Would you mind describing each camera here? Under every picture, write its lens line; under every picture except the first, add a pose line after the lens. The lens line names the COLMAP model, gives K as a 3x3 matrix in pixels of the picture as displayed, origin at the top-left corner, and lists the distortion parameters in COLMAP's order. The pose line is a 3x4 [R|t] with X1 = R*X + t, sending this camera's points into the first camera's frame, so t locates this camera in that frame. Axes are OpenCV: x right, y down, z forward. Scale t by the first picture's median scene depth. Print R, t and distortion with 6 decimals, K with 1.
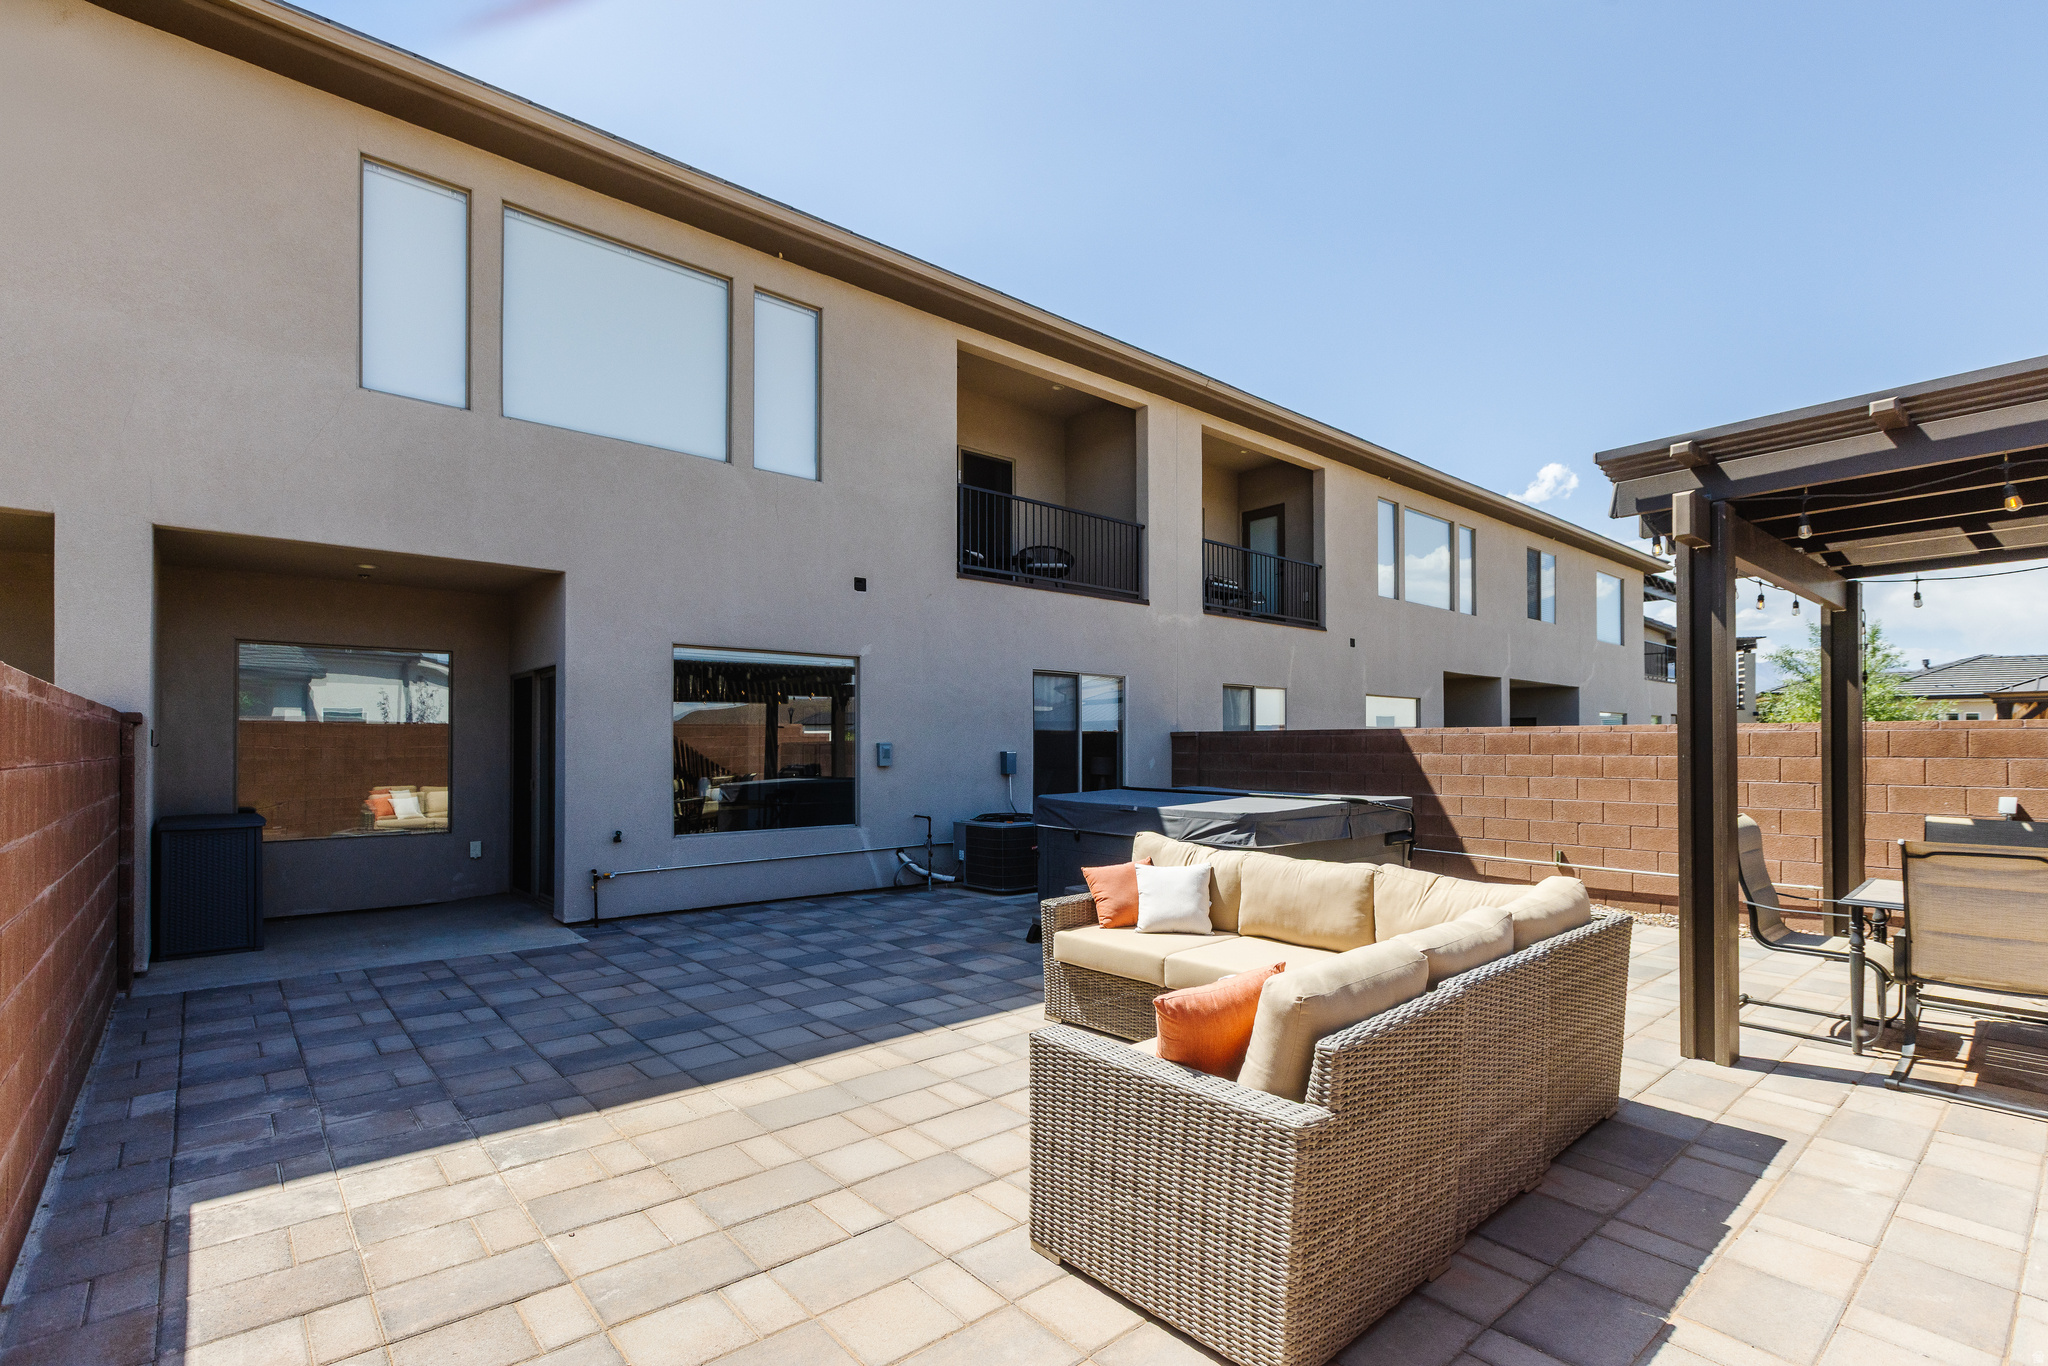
lens RADIAL K [[937.5, 0, 1037.9], [0, 937.5, 737.9], [0, 0, 1]] dist [0.003684, -0.000912]
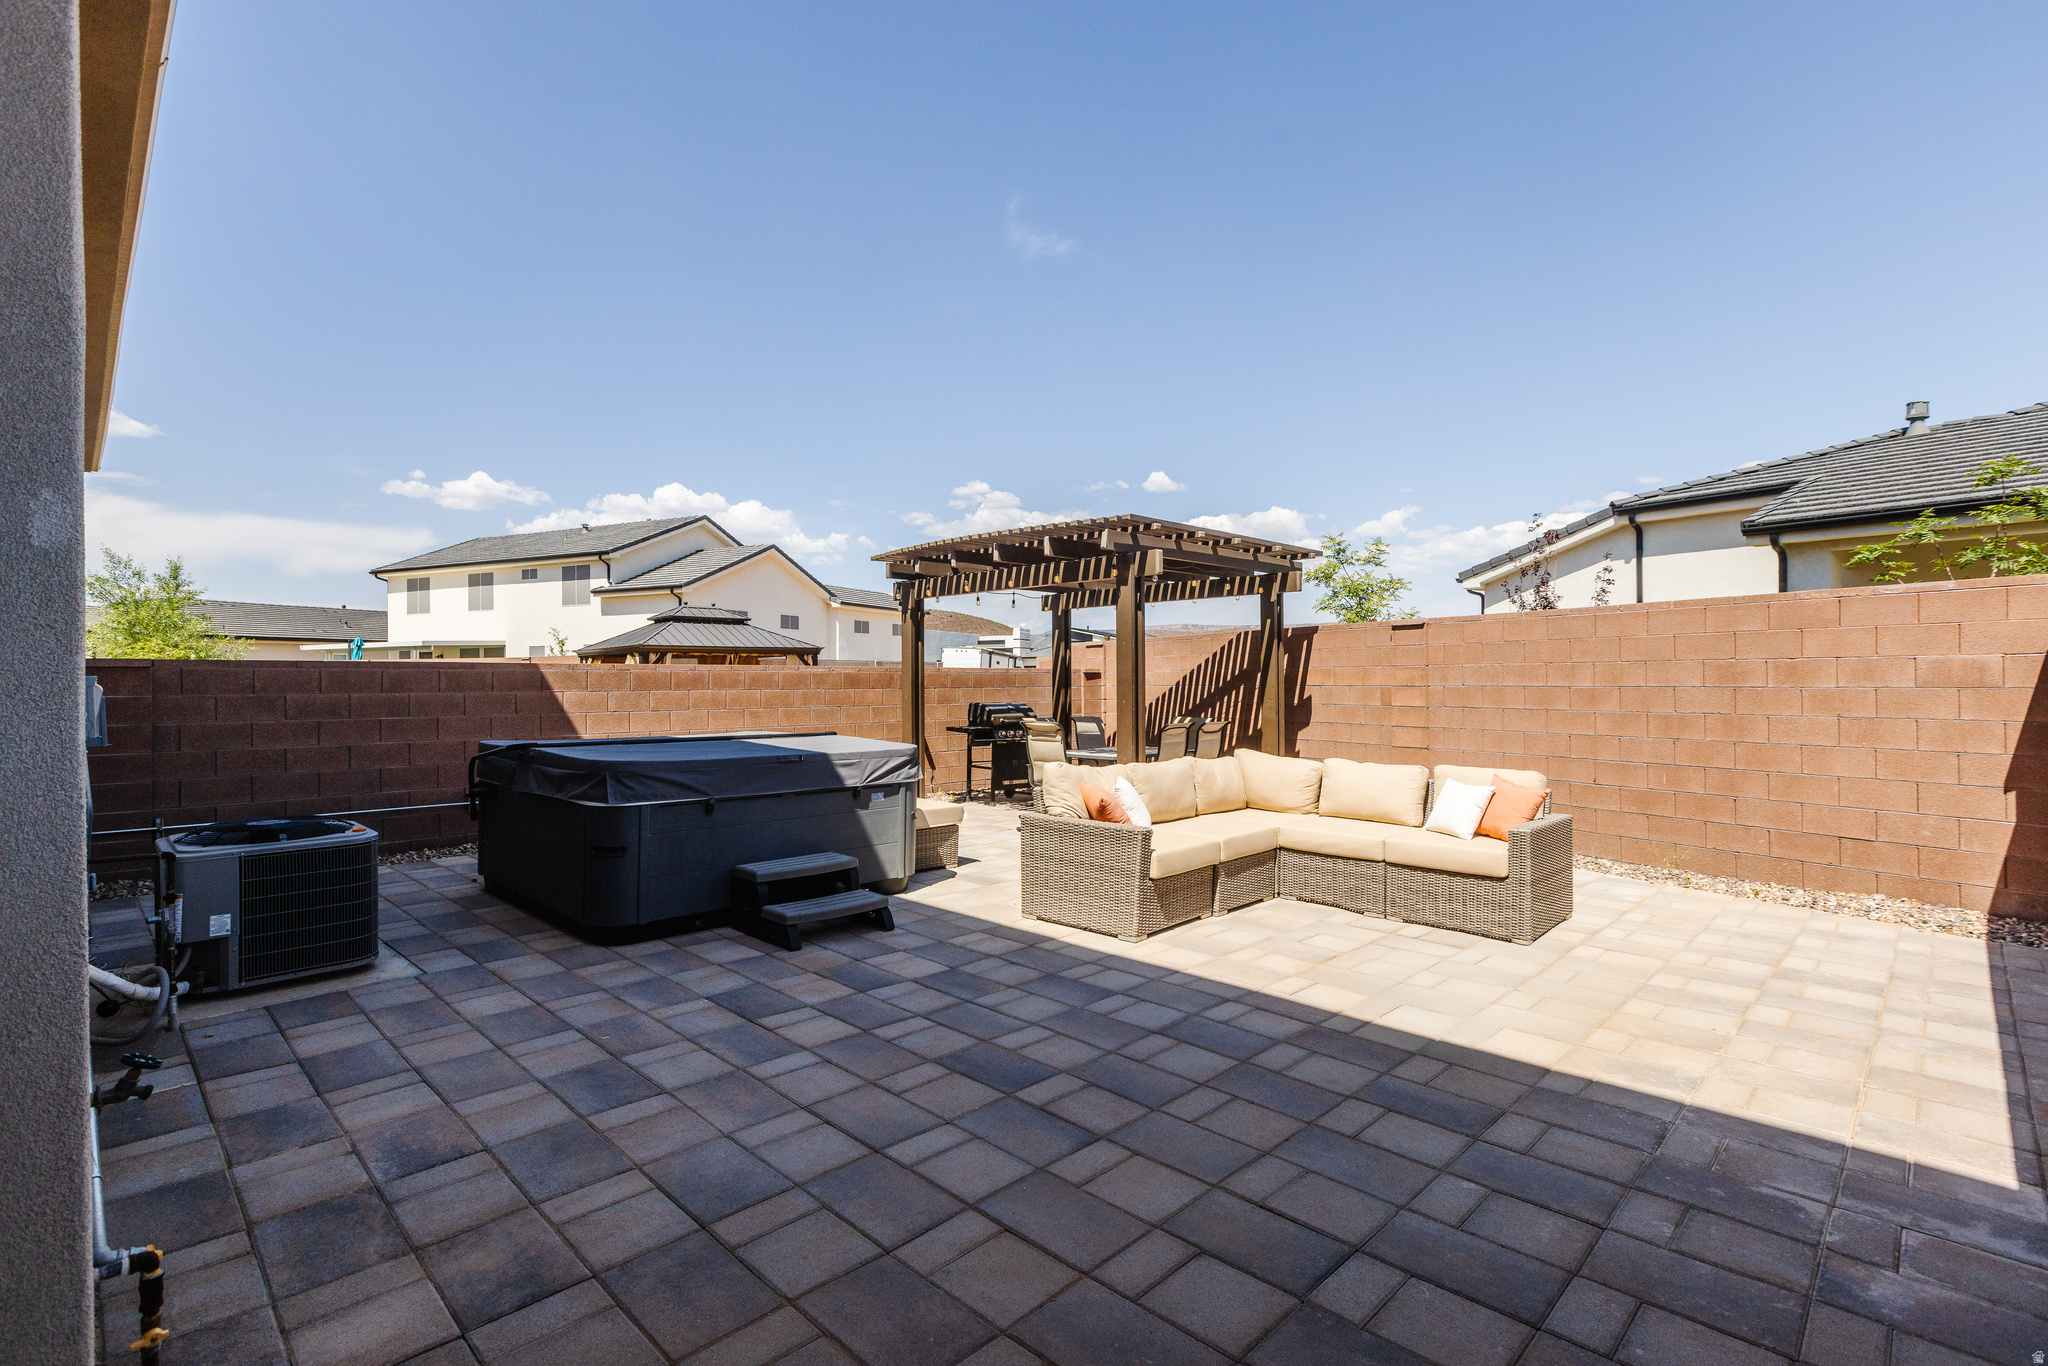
lens RADIAL K [[937.5, 0, 1025.3], [0, 937.5, 684.0], [0, 0, 1]] dist [0.003684, -0.000912]
pose [[-0.063571, -0.002257, 0.997975, -0.887443], [-0.007754, 0.999968, 0.001767, 0.008198], [-0.997947, -0.007626, -0.063587, 1.026335]]
